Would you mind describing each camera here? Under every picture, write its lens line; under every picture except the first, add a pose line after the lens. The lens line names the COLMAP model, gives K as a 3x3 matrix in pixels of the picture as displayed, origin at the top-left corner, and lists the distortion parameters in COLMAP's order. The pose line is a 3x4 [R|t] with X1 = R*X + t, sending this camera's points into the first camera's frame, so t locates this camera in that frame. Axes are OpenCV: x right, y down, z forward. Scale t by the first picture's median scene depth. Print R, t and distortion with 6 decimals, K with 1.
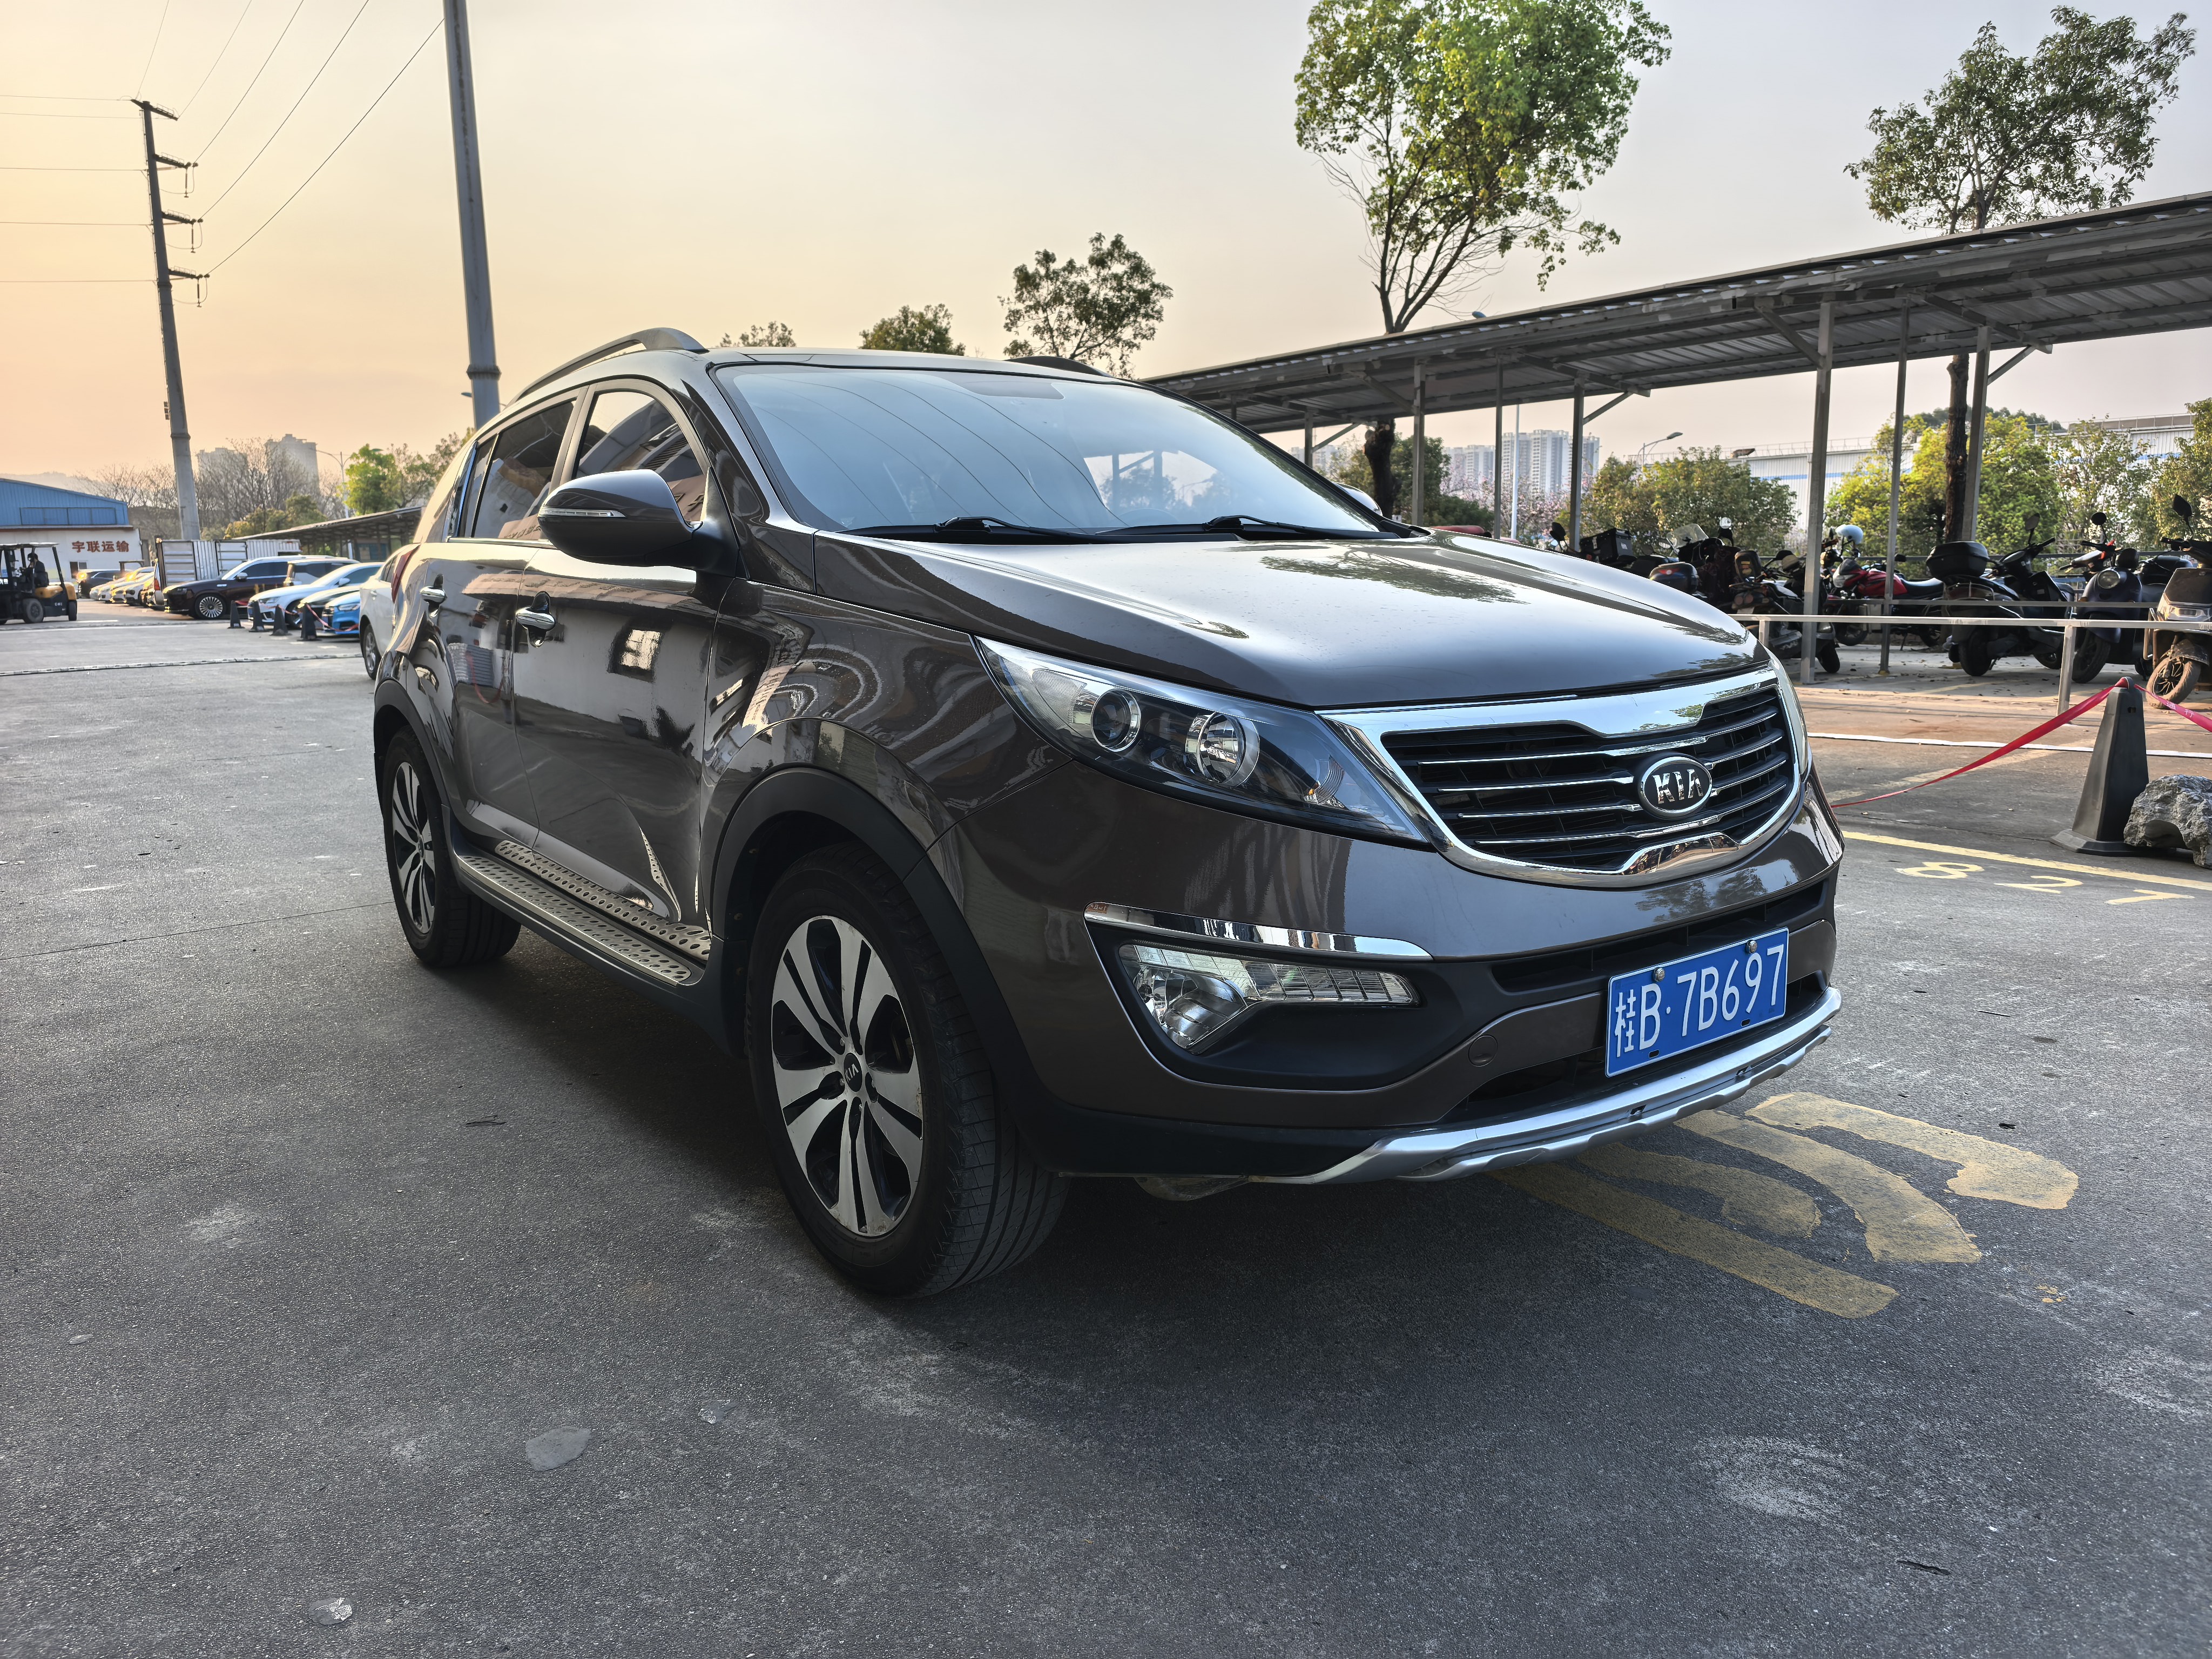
lens RADIAL K [[1558.2, 0, 1110.6], [0, 1558.2, 848.2], [0, 0, 1]] dist [0.010328, -0.014112]
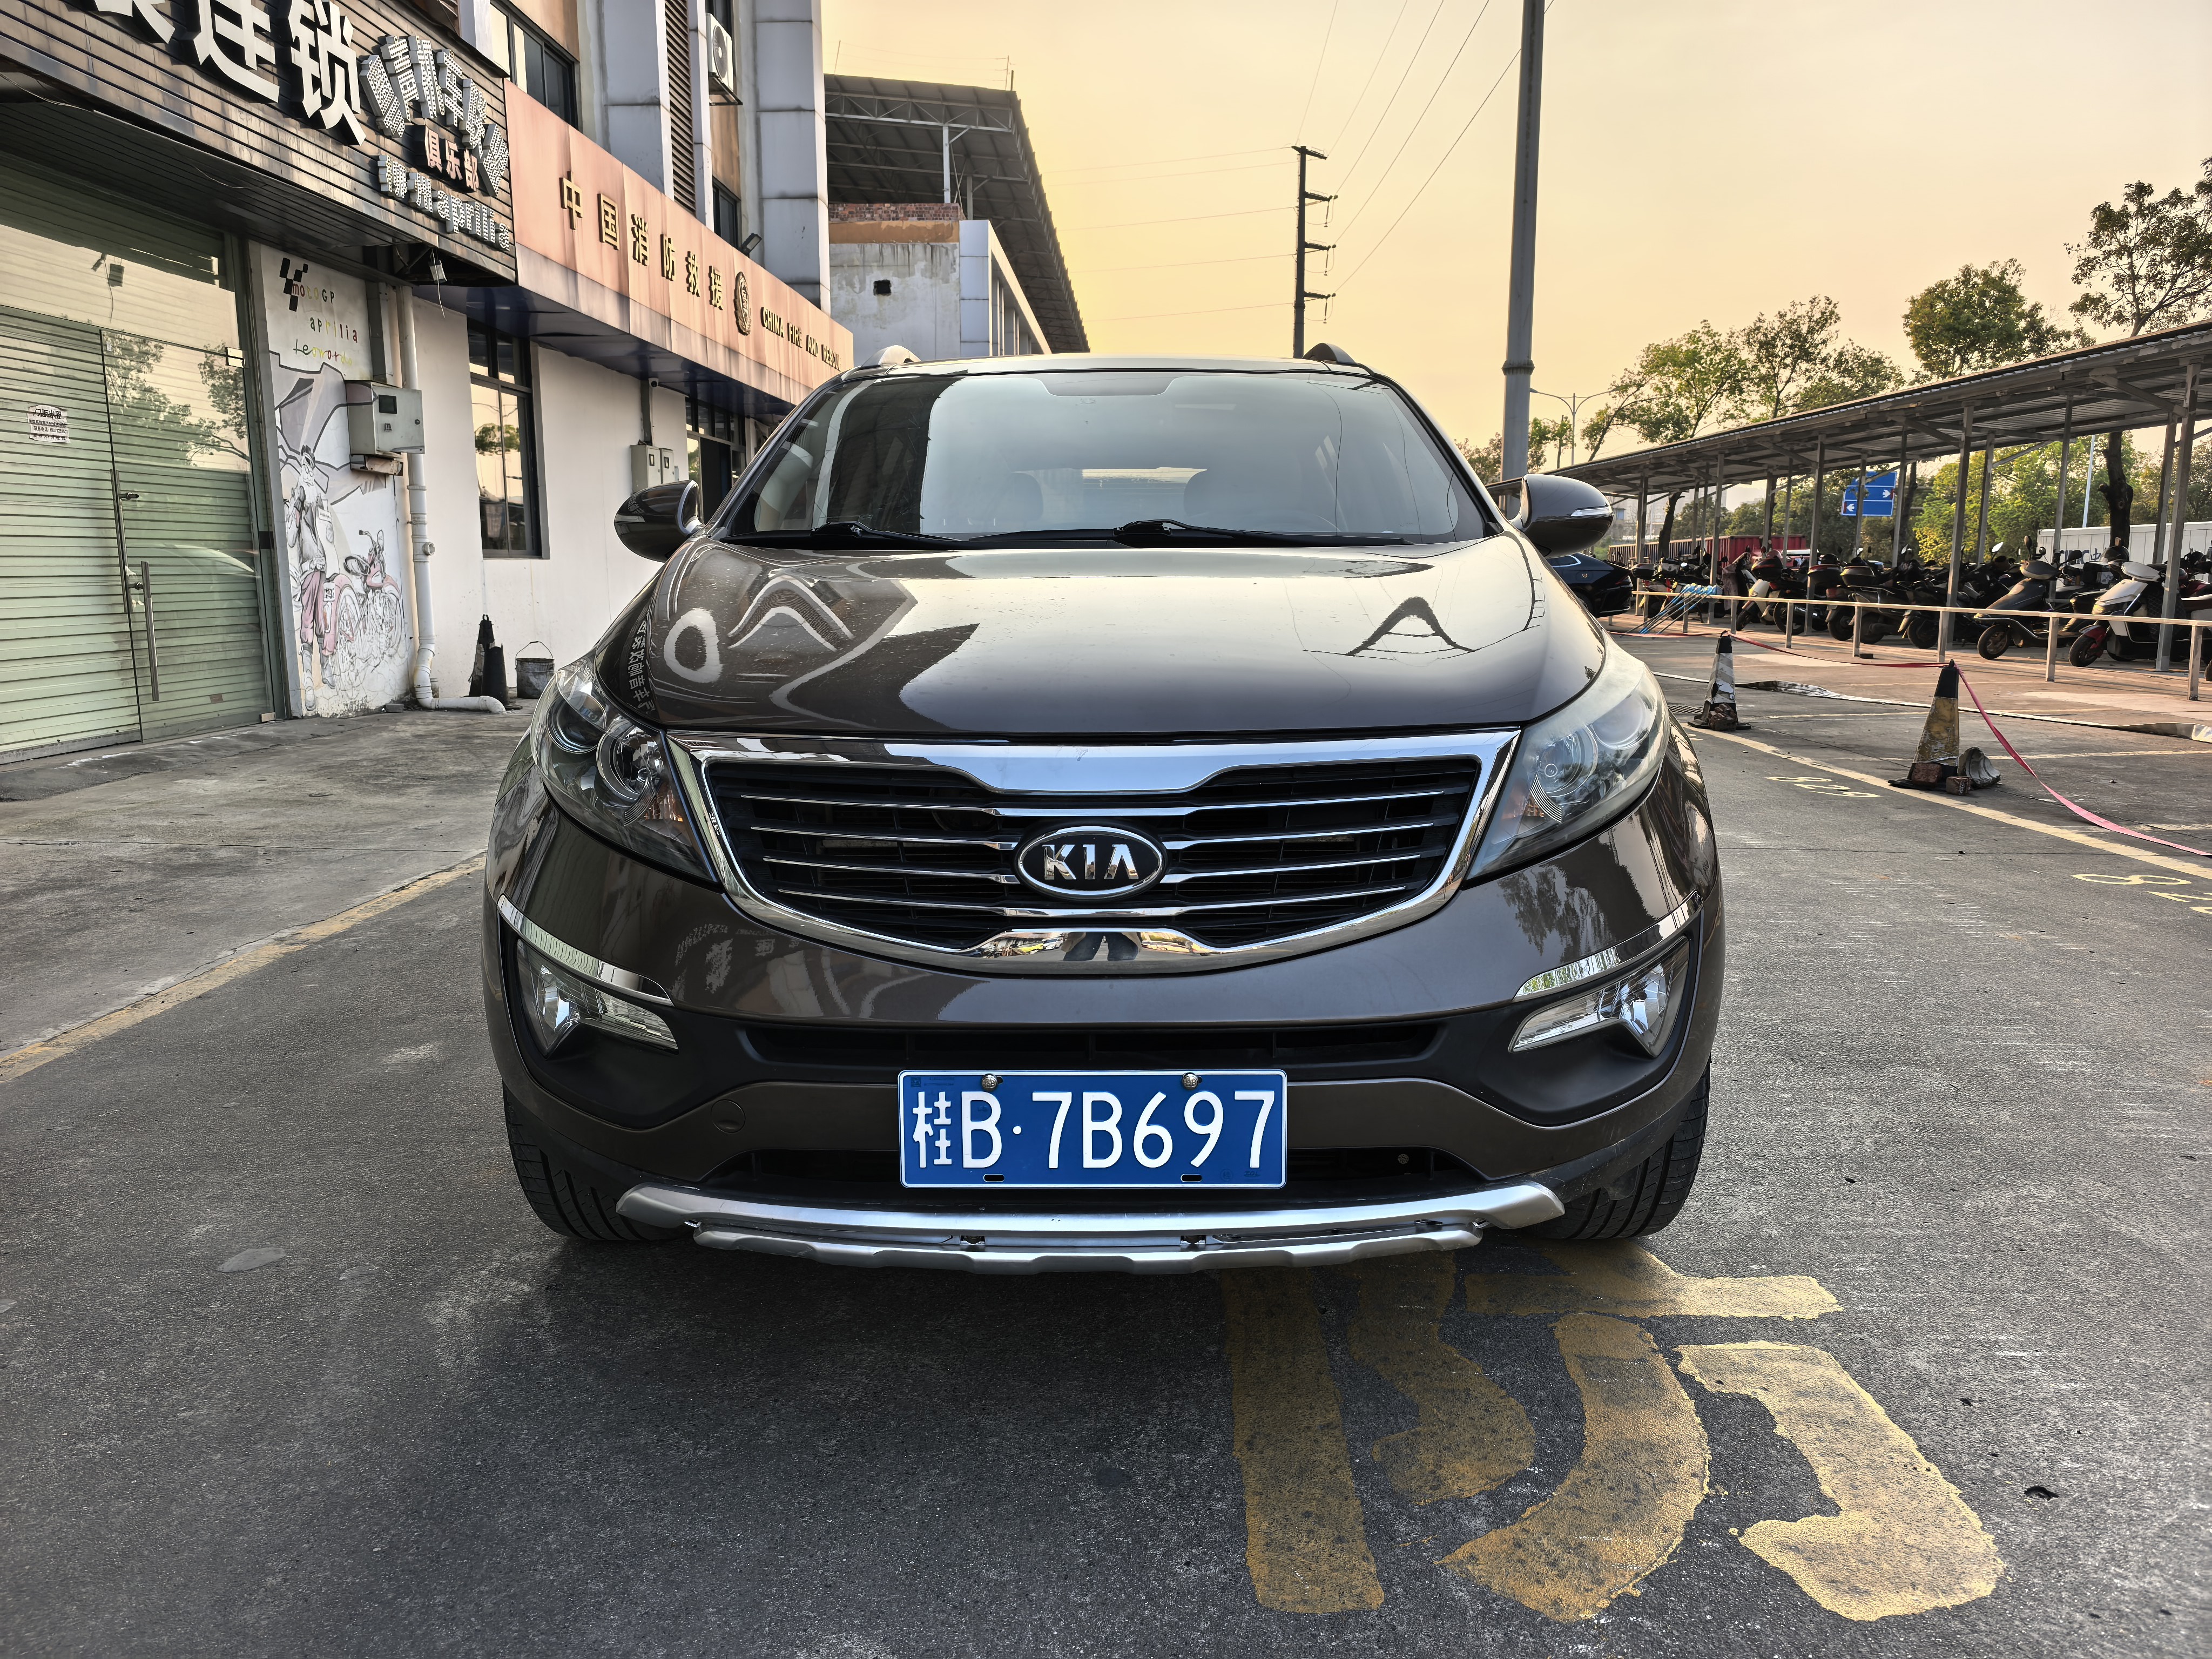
lens RADIAL K [[1558.2, 0, 1082.1], [0, 1558.2, 841.1], [0, 0, 1]] dist [0.010328, -0.014112]
pose [[0.792002, 0.123997, -0.597793, 0.721986], [-0.122789, 0.991502, 0.042982, -0.072877], [0.598043, 0.039361, 0.800497, 0.302881]]
